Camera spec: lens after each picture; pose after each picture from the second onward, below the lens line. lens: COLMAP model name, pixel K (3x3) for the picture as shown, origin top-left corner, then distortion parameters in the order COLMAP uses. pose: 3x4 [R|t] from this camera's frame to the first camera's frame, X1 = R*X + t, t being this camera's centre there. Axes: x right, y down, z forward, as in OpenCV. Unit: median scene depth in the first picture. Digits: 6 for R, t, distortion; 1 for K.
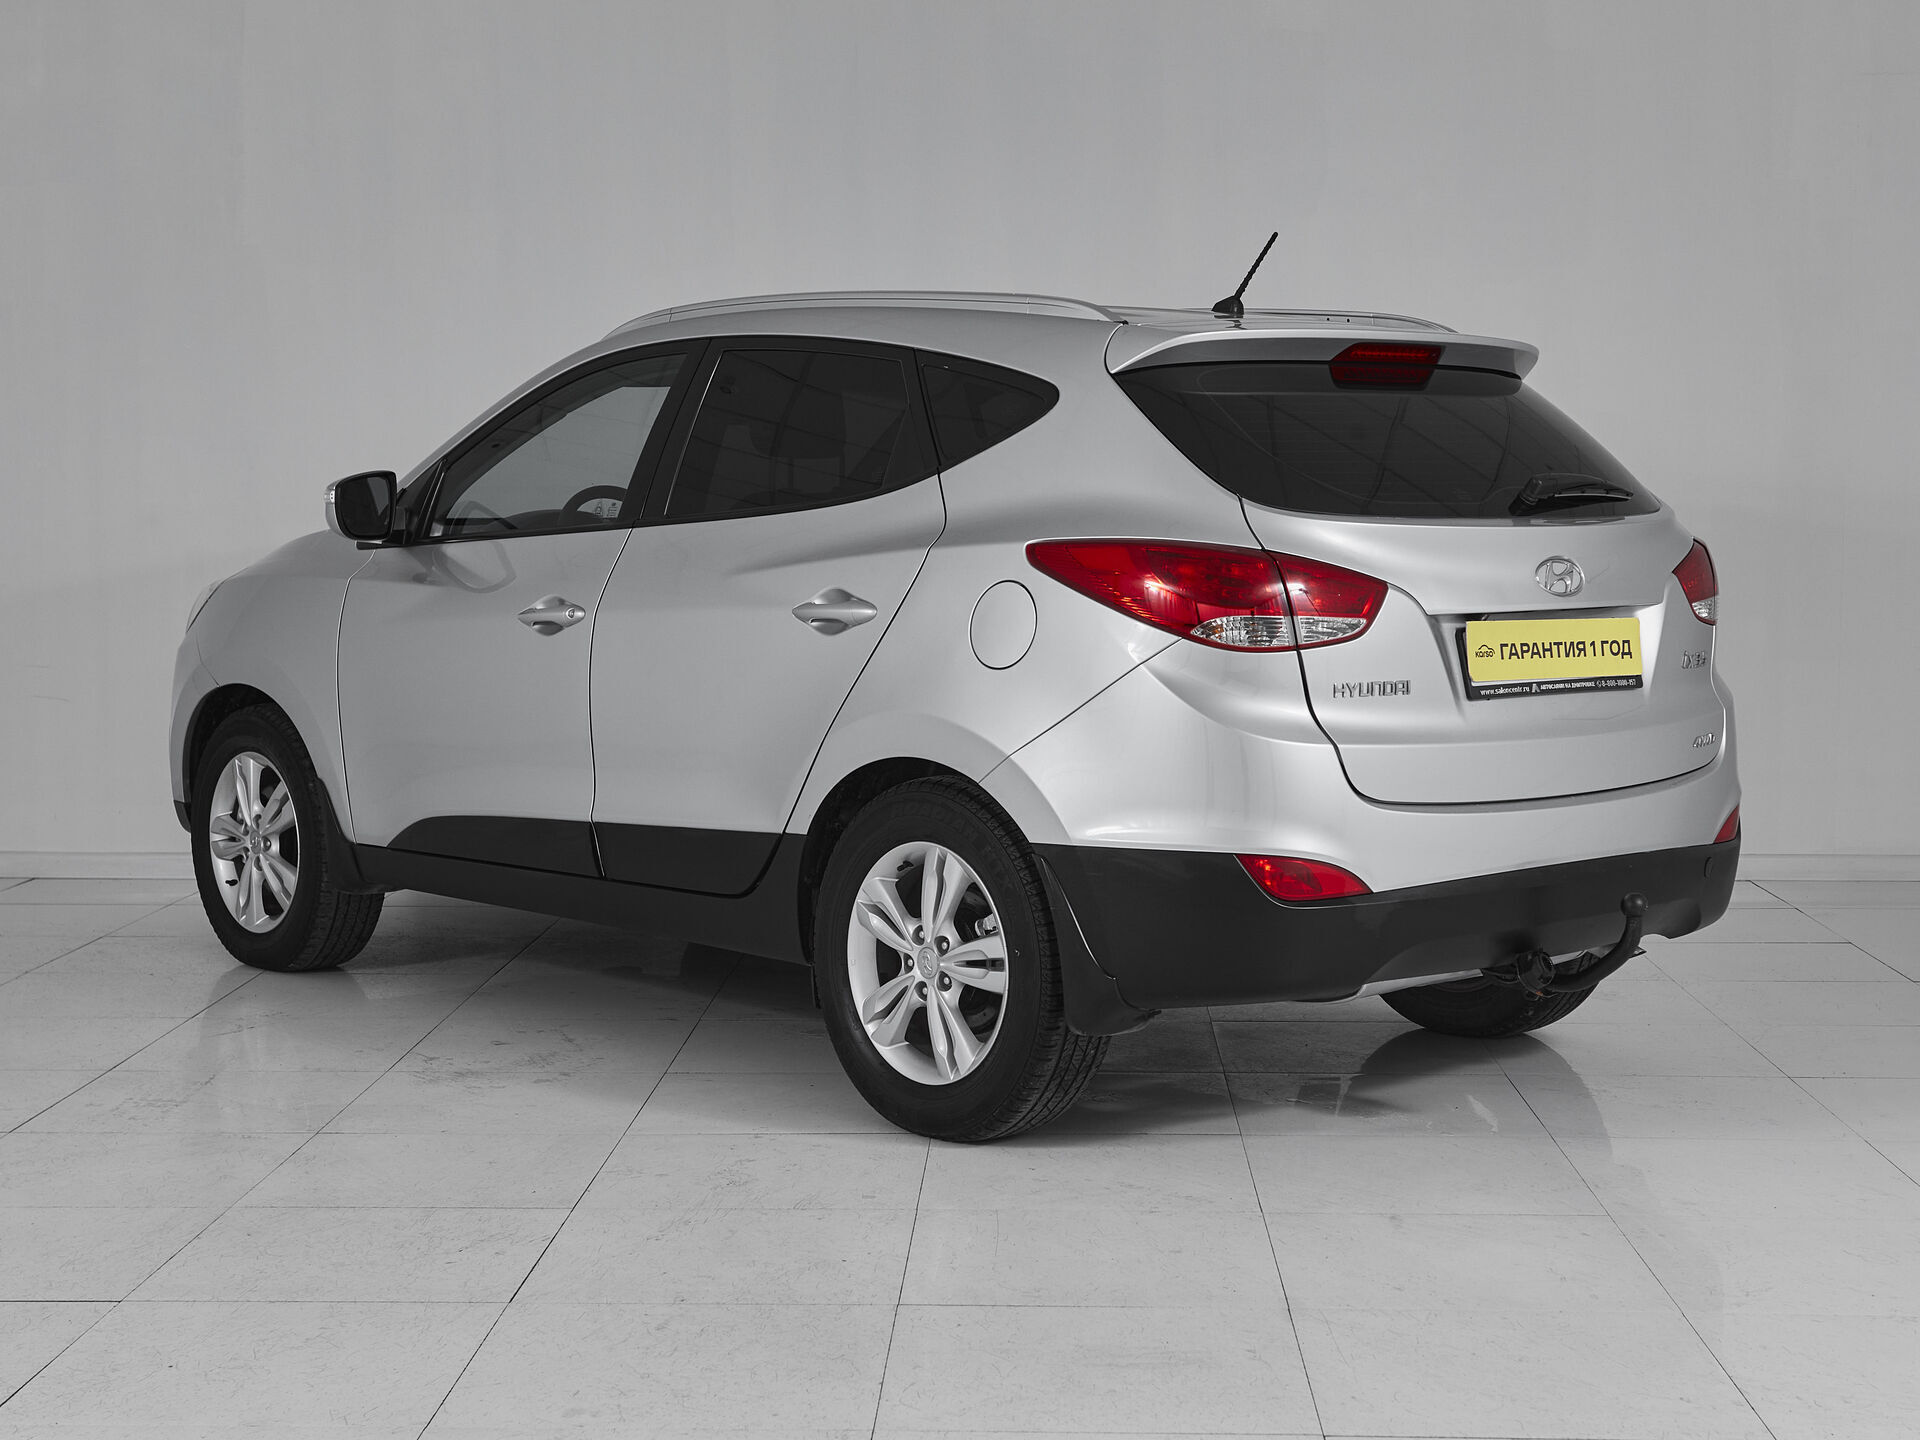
lens RADIAL K [[2937.4, 0, 942.6], [0, 2937.4, 685.9], [0, 0, 1]] dist [0.024753, 0.058887]
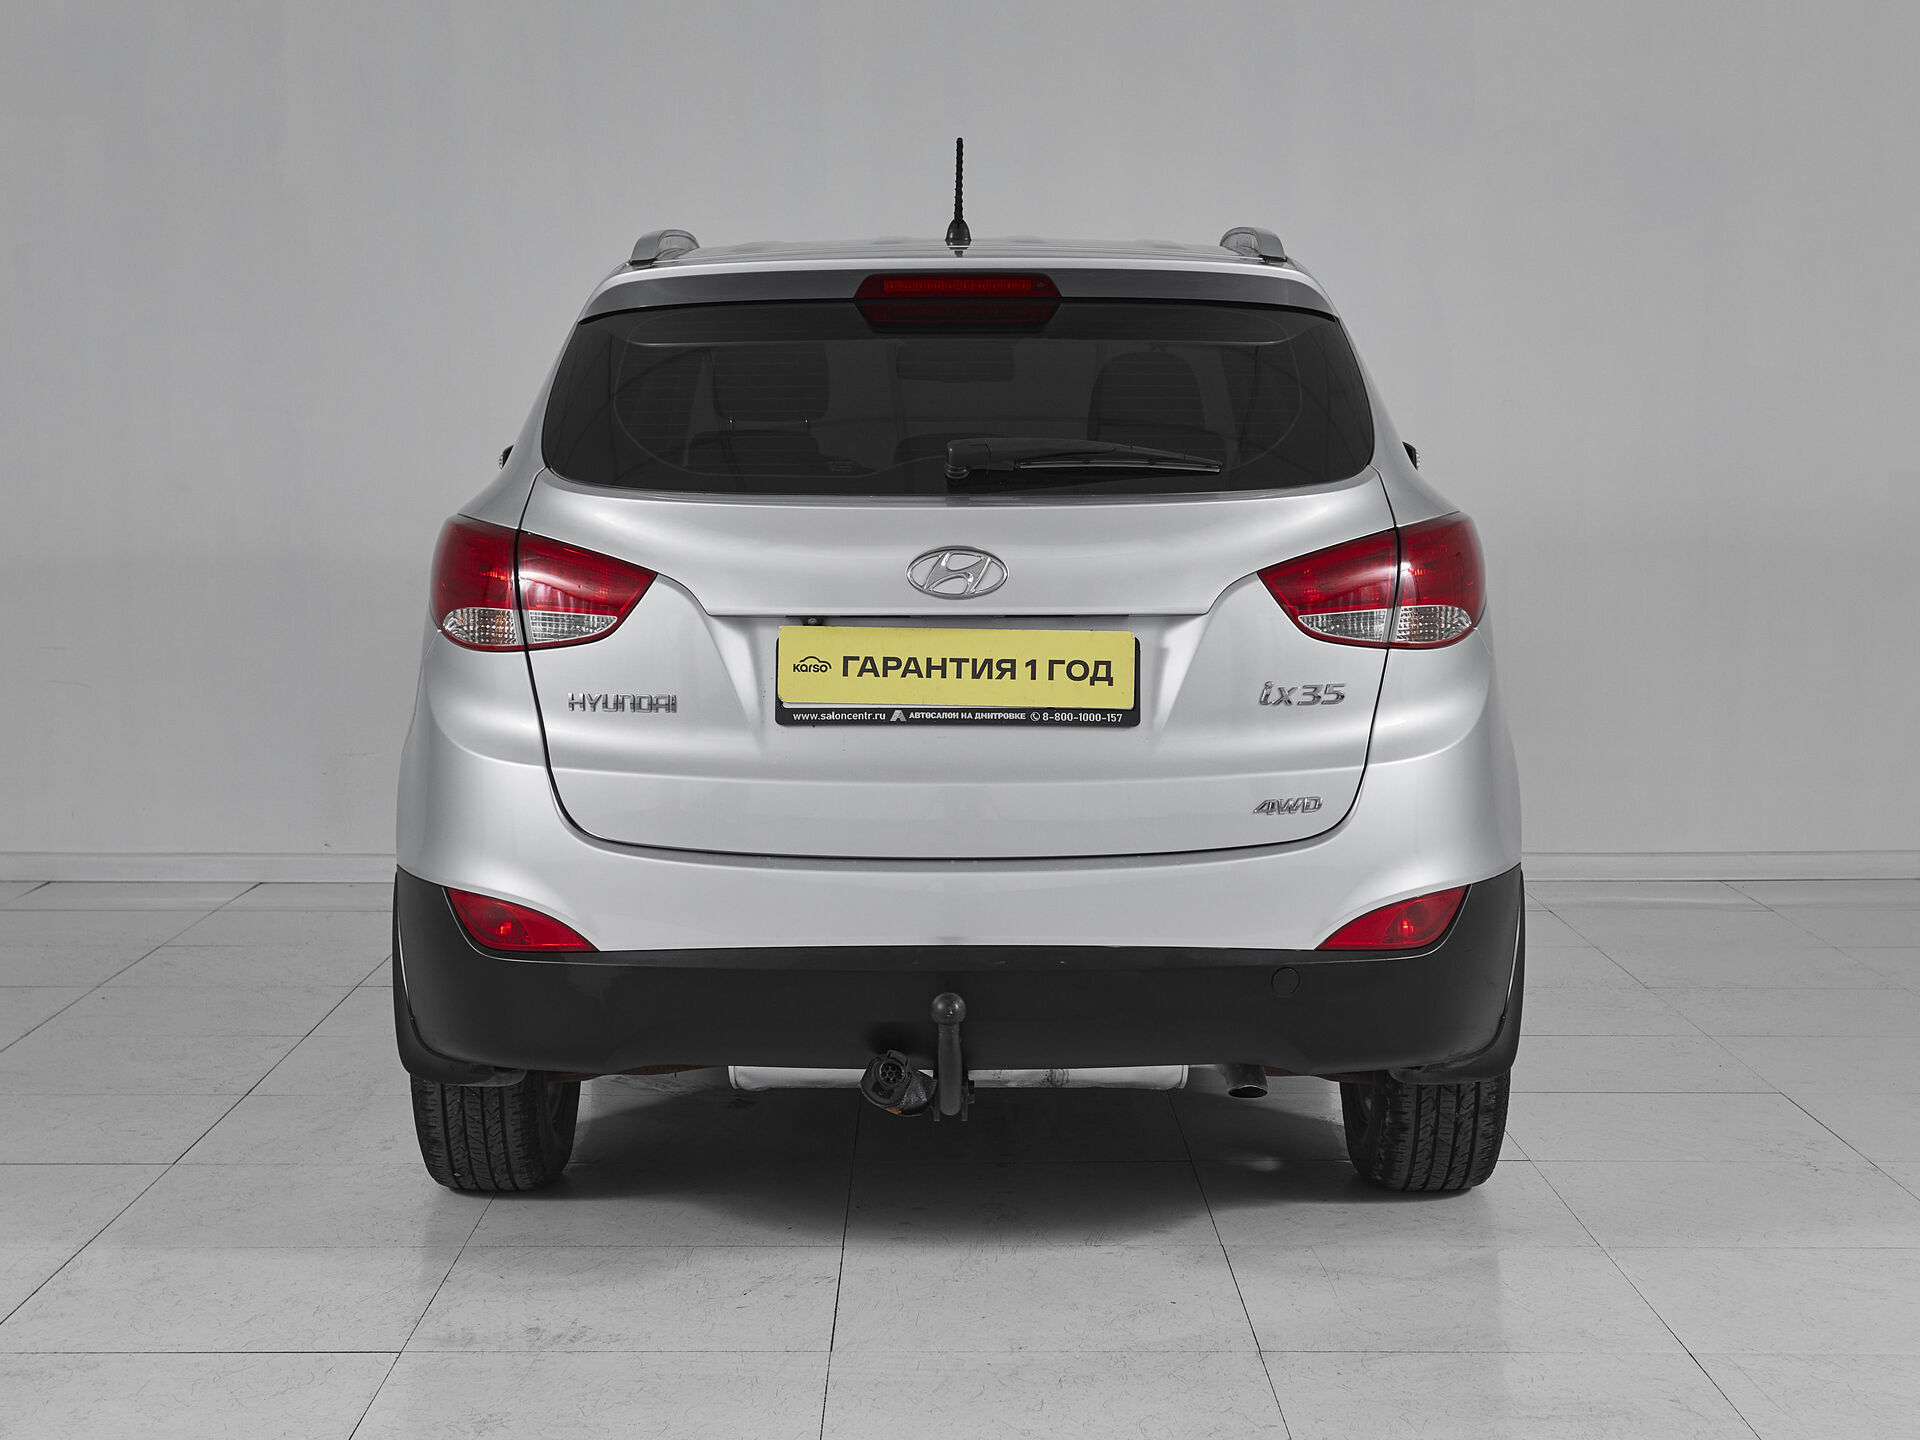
lens RADIAL K [[2937.4, 0, 942.6], [0, 2937.4, 685.9], [0, 0, 1]] dist [0.024753, 0.058887]
pose [[0.733419, 0.051154, -0.677849, 0.732423], [-0.044688, 0.998636, 0.027010, -0.028488], [0.678306, 0.010482, 0.734705, 0.441703]]
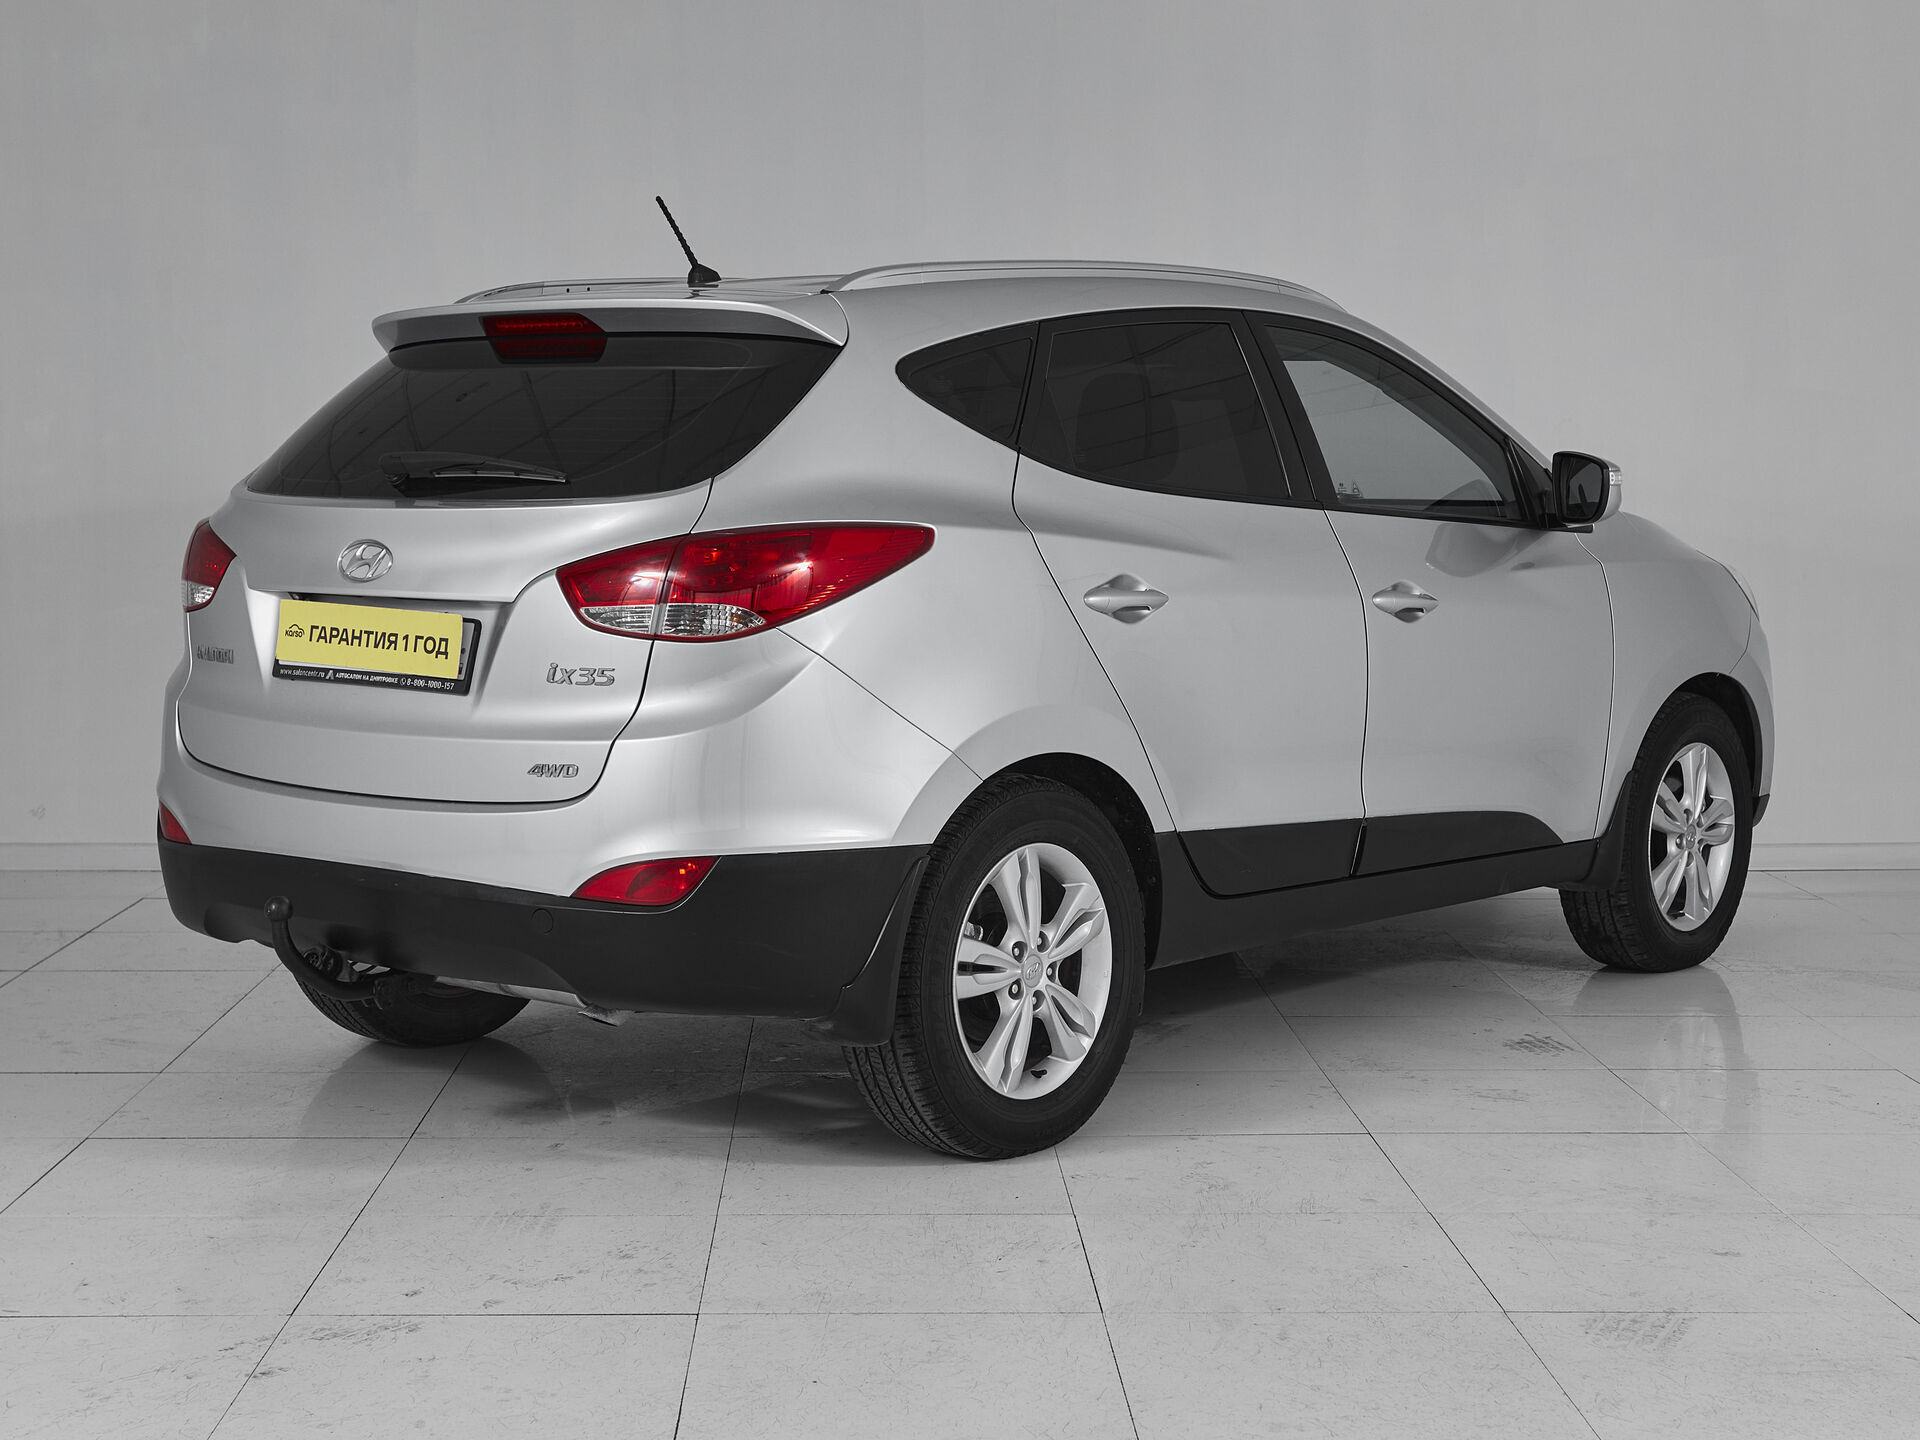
lens RADIAL K [[2937.4, 0, 942.6], [0, 2937.4, 685.9], [0, 0, 1]] dist [0.024753, 0.058887]
pose [[0.157837, 0.078512, -0.984339, 1.177975], [-0.074326, 0.994951, 0.067440, -0.075250], [0.984664, 0.062518, 0.162876, 1.040939]]
